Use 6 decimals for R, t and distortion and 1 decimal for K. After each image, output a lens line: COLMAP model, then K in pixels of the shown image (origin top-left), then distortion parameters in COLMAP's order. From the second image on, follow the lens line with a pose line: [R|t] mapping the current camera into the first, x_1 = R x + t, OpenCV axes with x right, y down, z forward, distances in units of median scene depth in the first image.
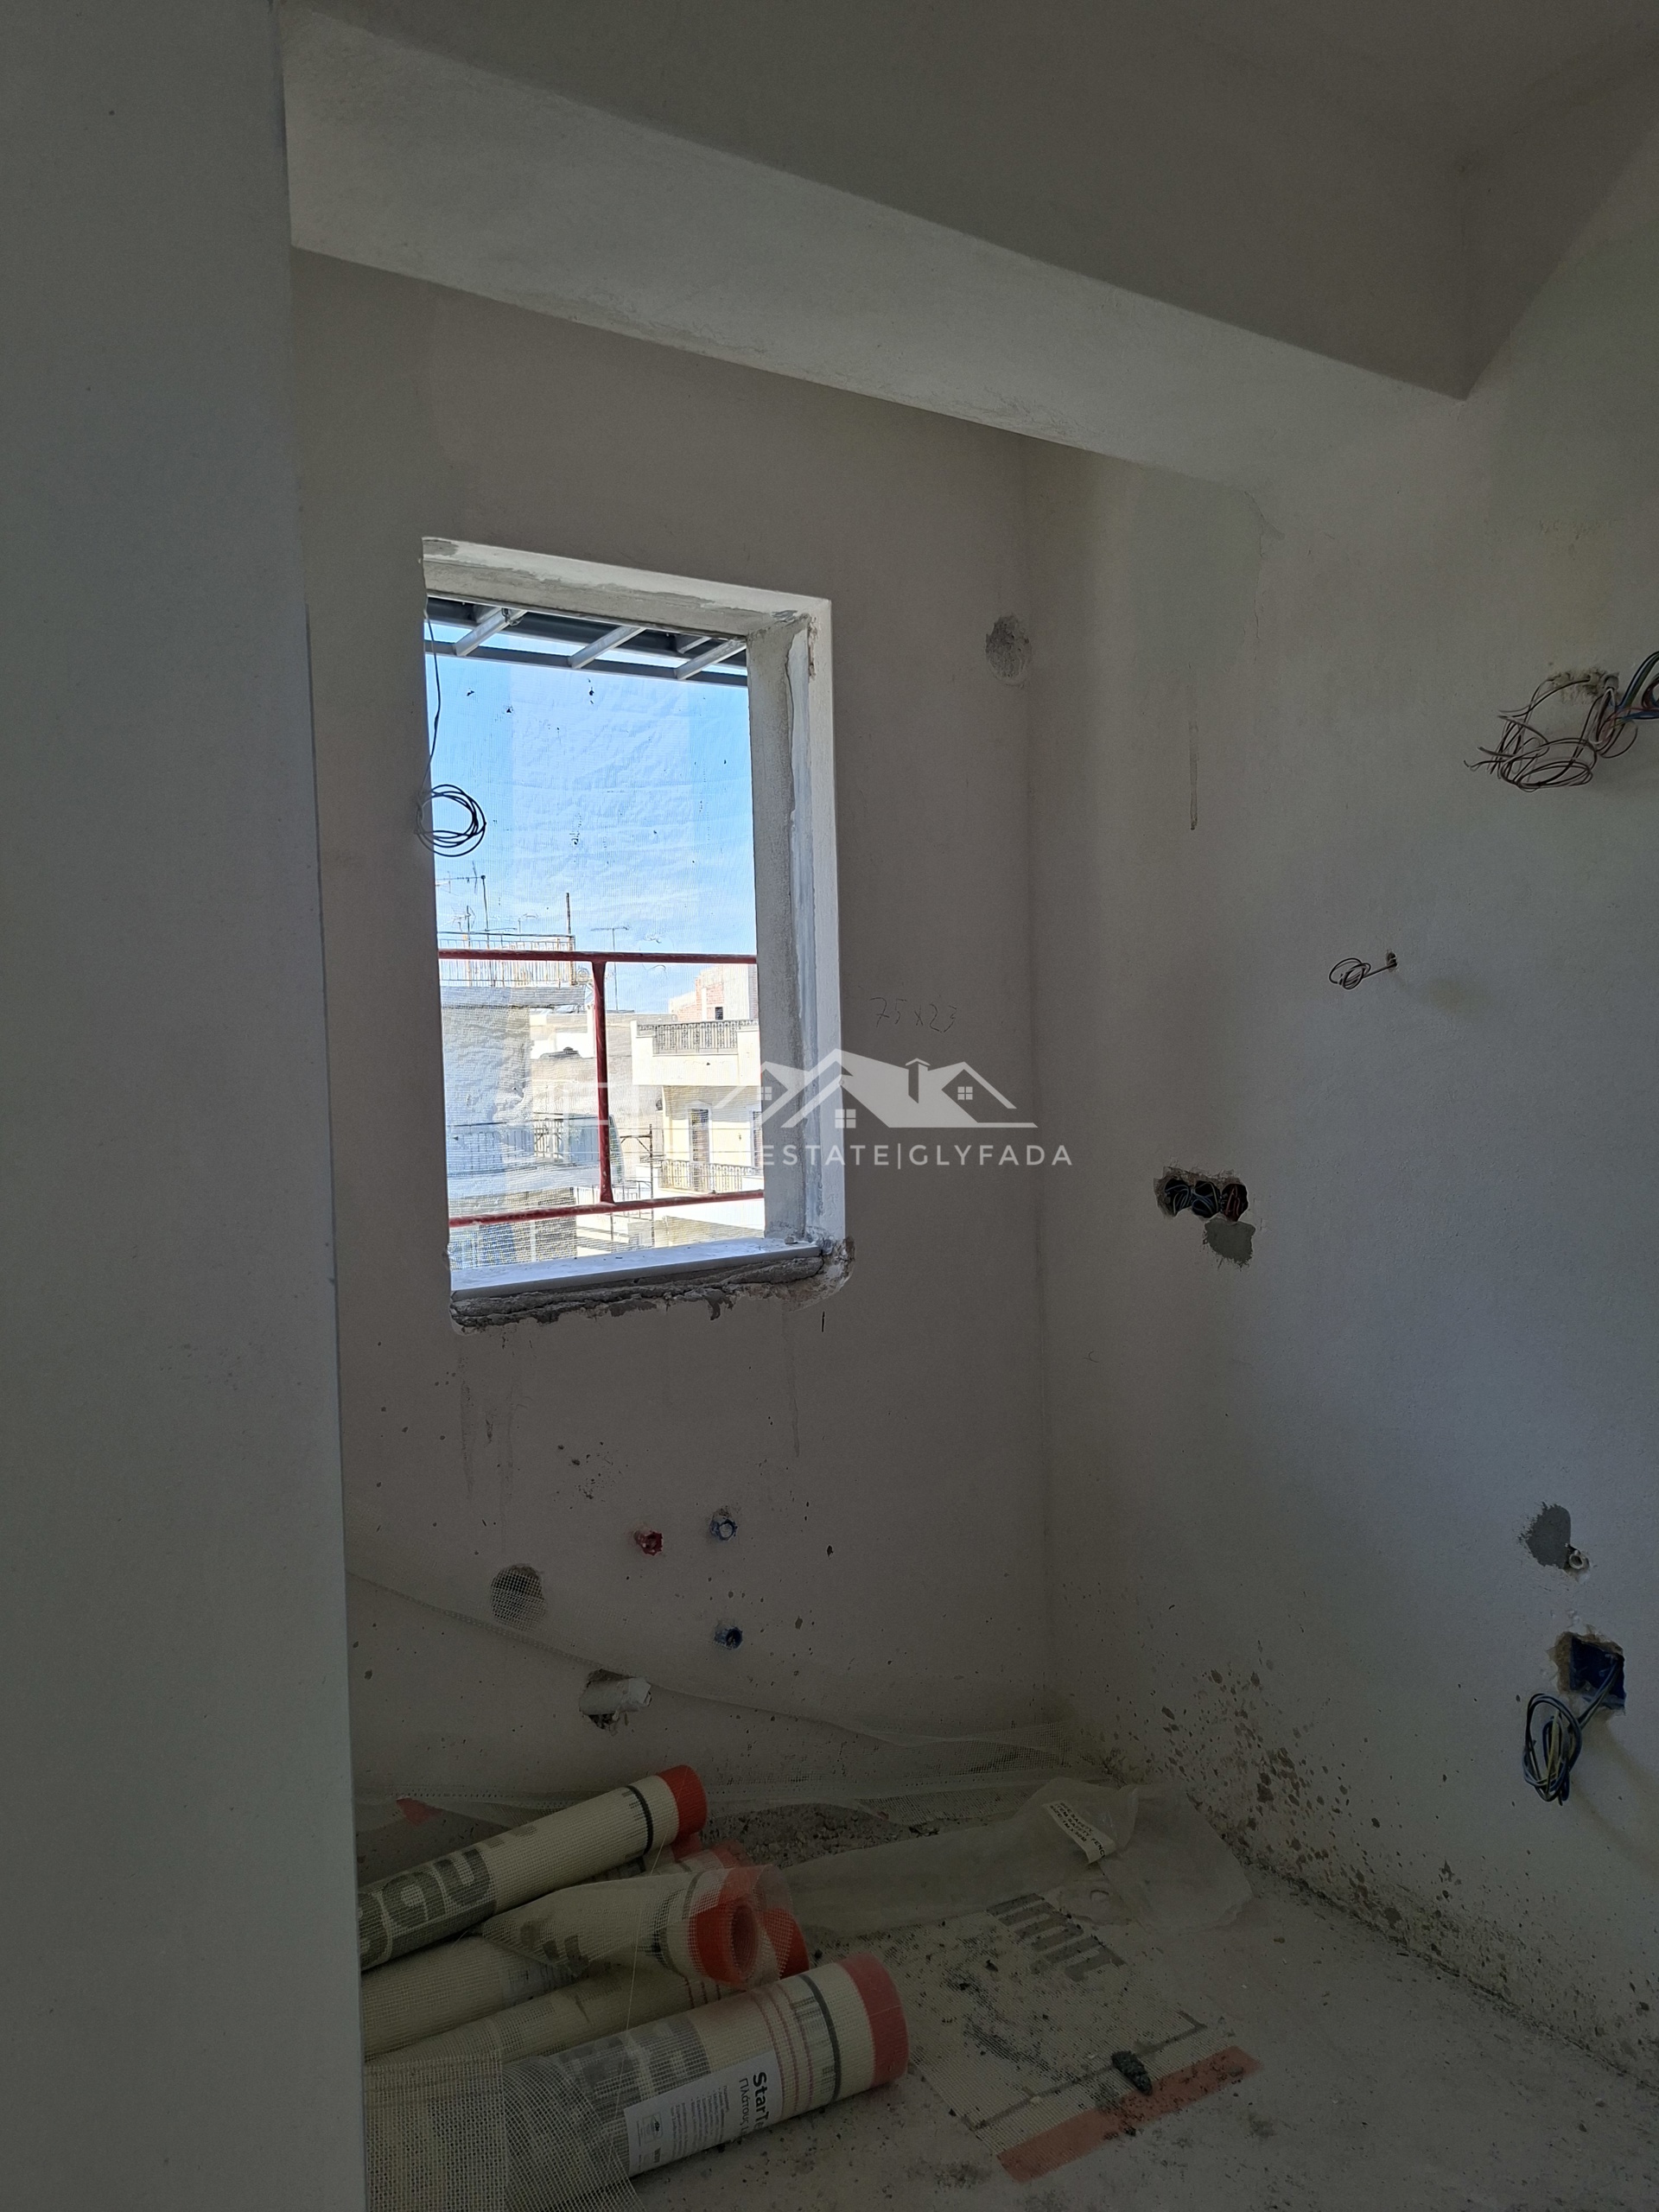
lens RADIAL K [[1540.9, 0, 782.1], [0, 1540.9, 1081.6], [0, 0, 1]] dist [0.054873, -0.050986]
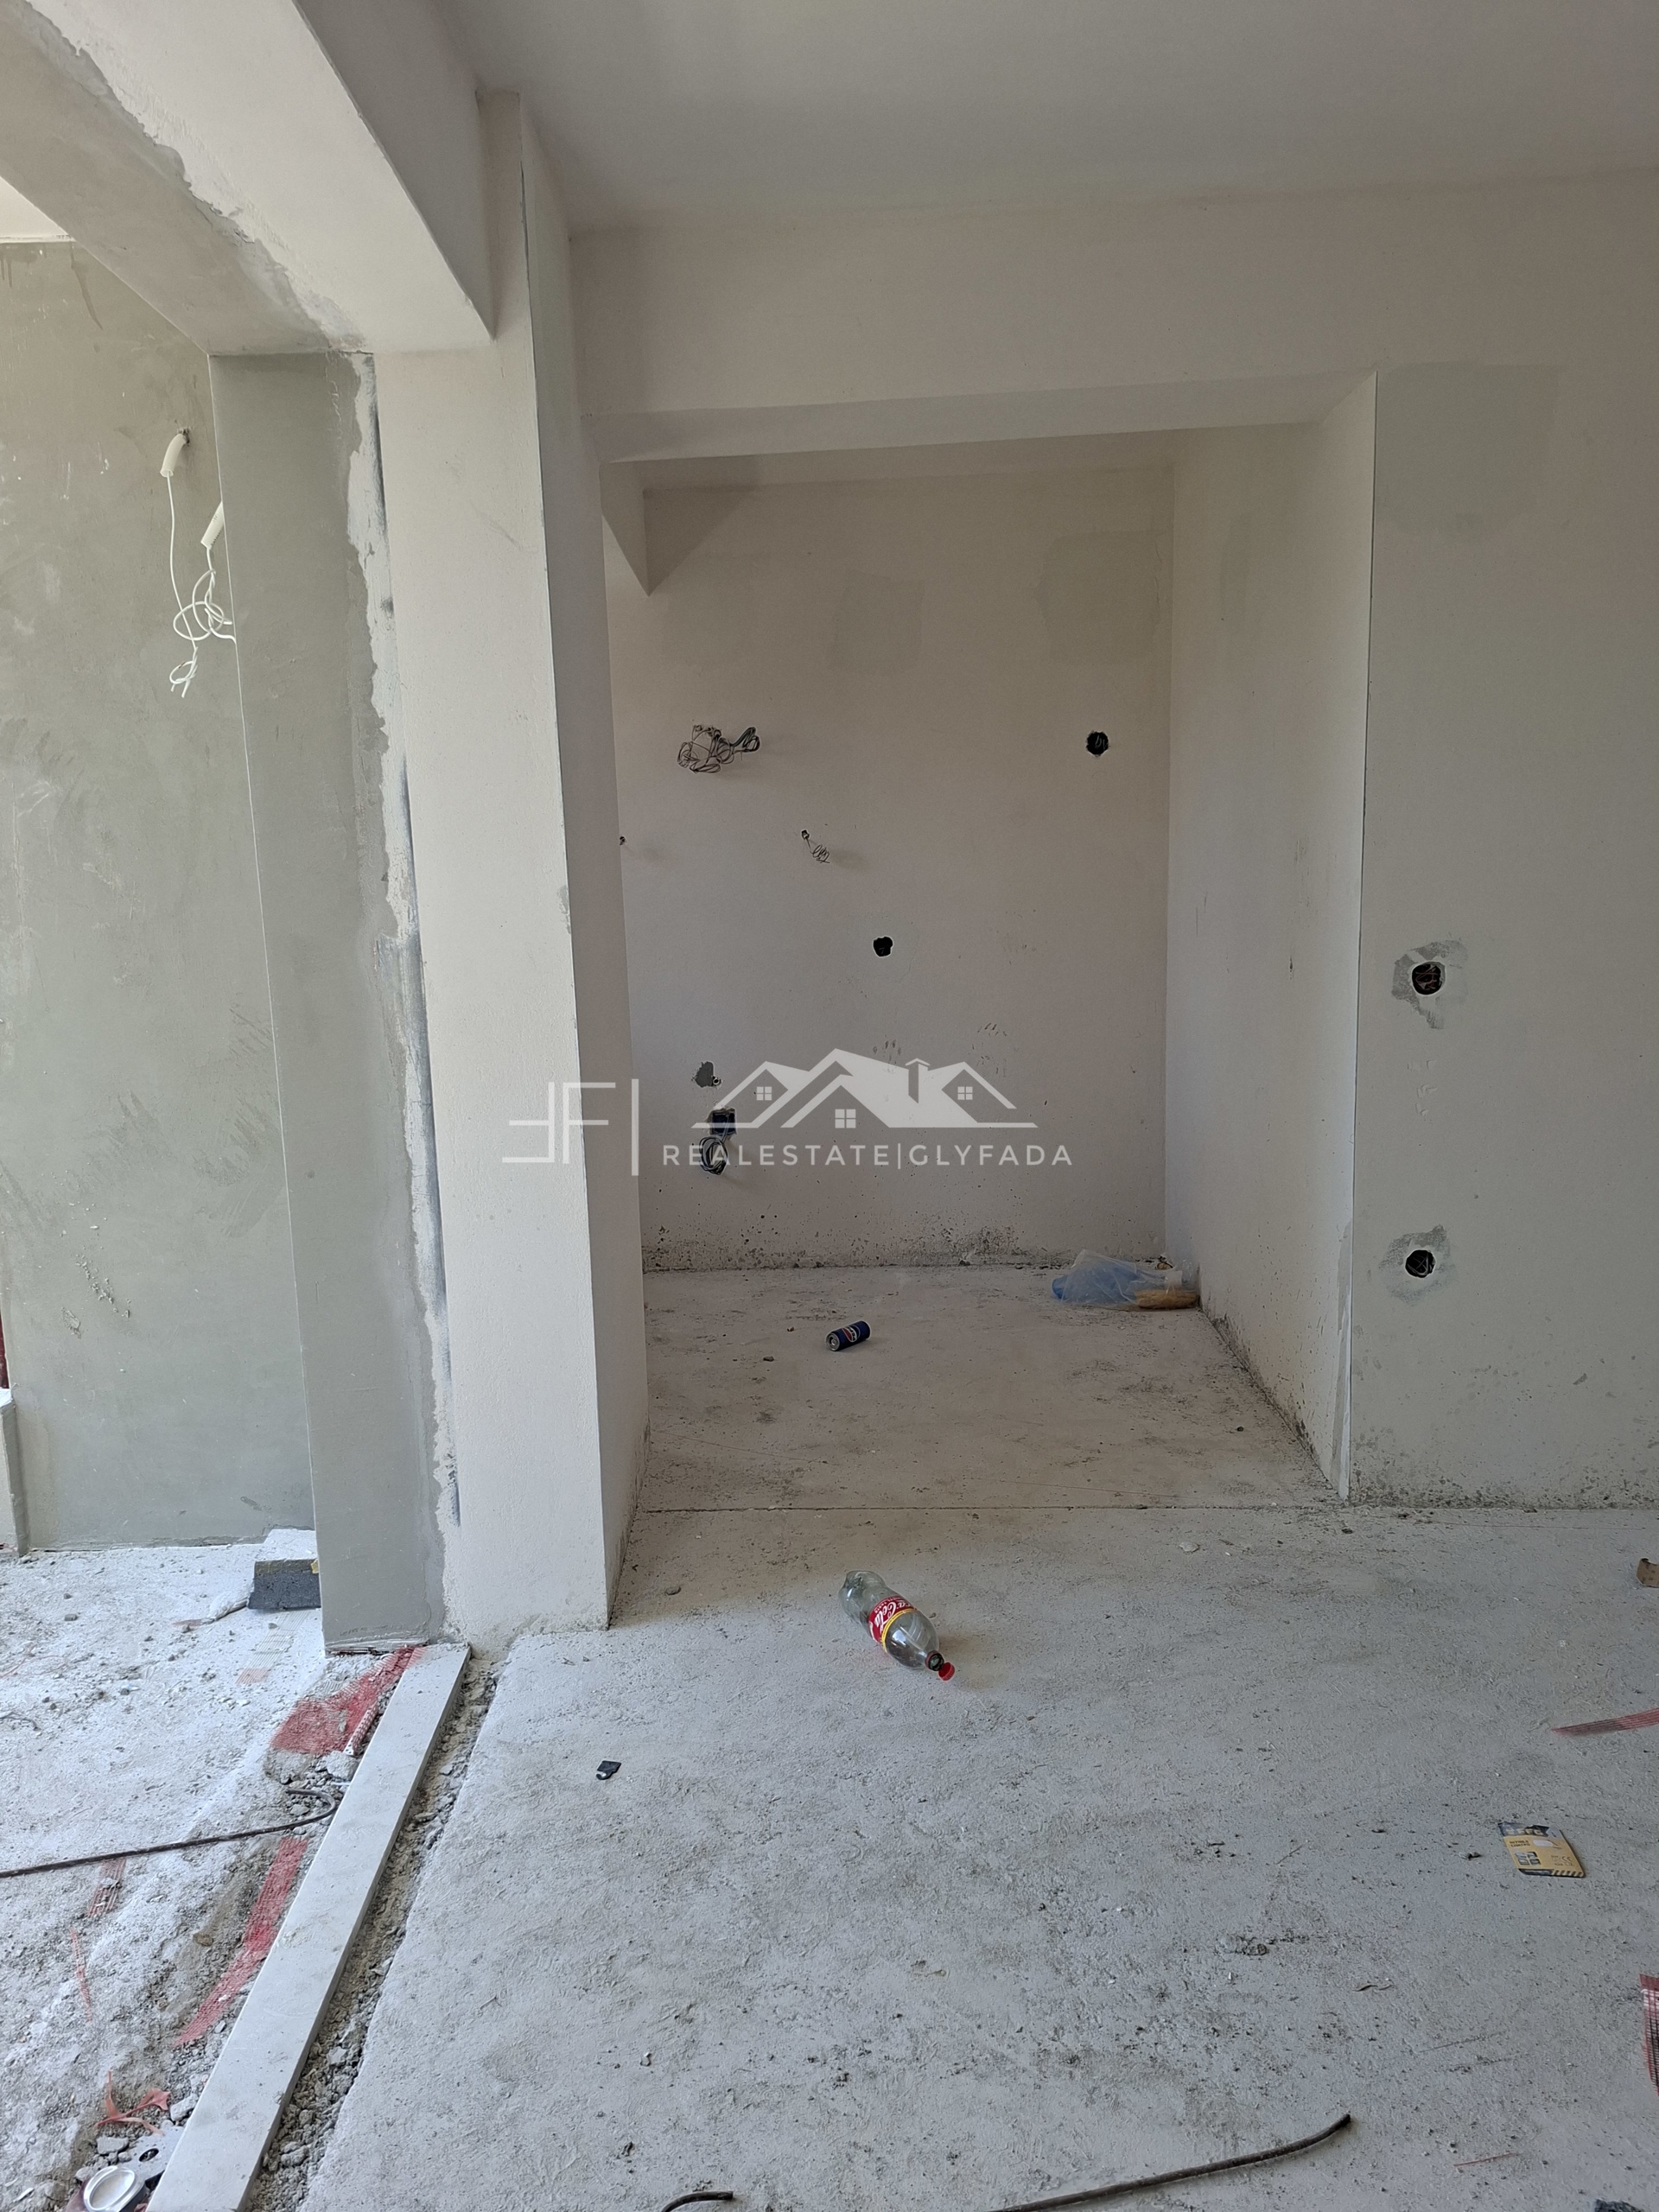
lens RADIAL K [[1540.9, 0, 818.9], [0, 1540.9, 1087.7], [0, 0, 1]] dist [0.054873, -0.050986]
pose [[0.547753, -0.101545, 0.830455, -1.187426], [0.033357, 0.994468, 0.099598, 0.057792], [-0.835975, -0.026853, 0.548110, -0.414490]]
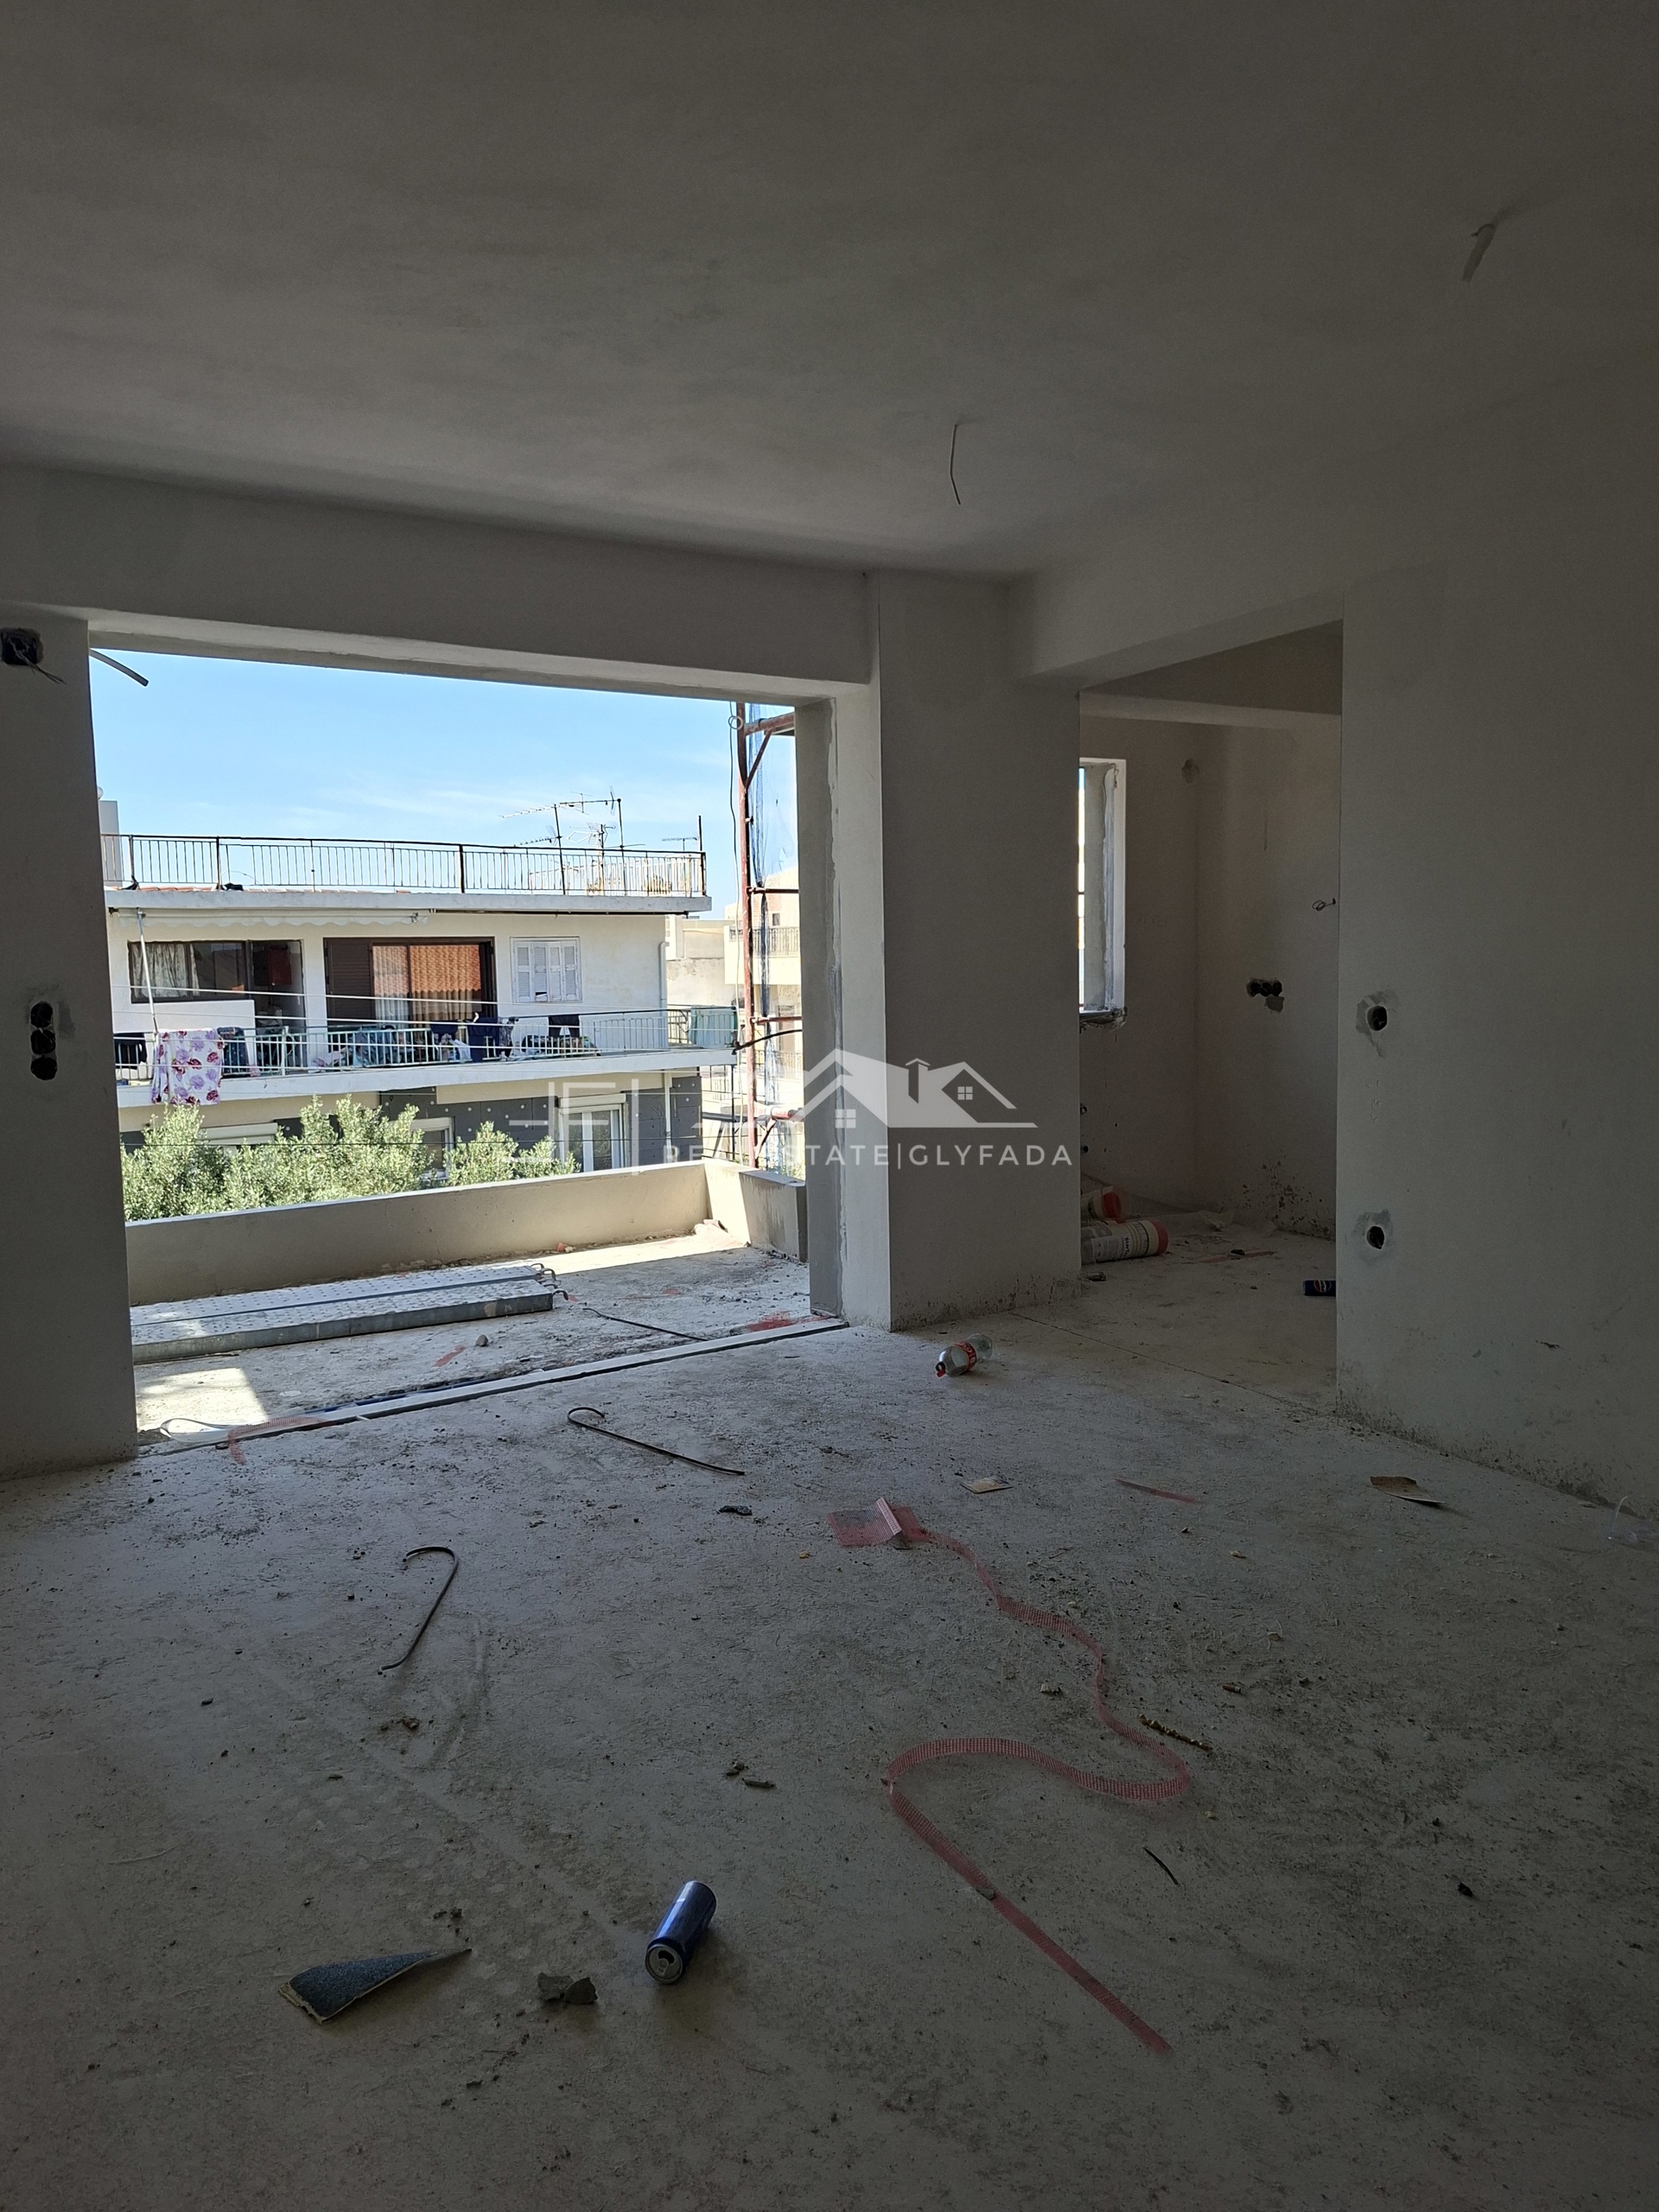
lens RADIAL K [[1540.9, 0, 804.0], [0, 1540.9, 1050.4], [0, 0, 1]] dist [0.054873, -0.050986]
pose [[0.999798, 0.009760, -0.017563, -0.490158], [-0.009050, 0.999155, 0.040095, 0.083140], [0.017940, -0.039928, 0.999041, -1.739434]]
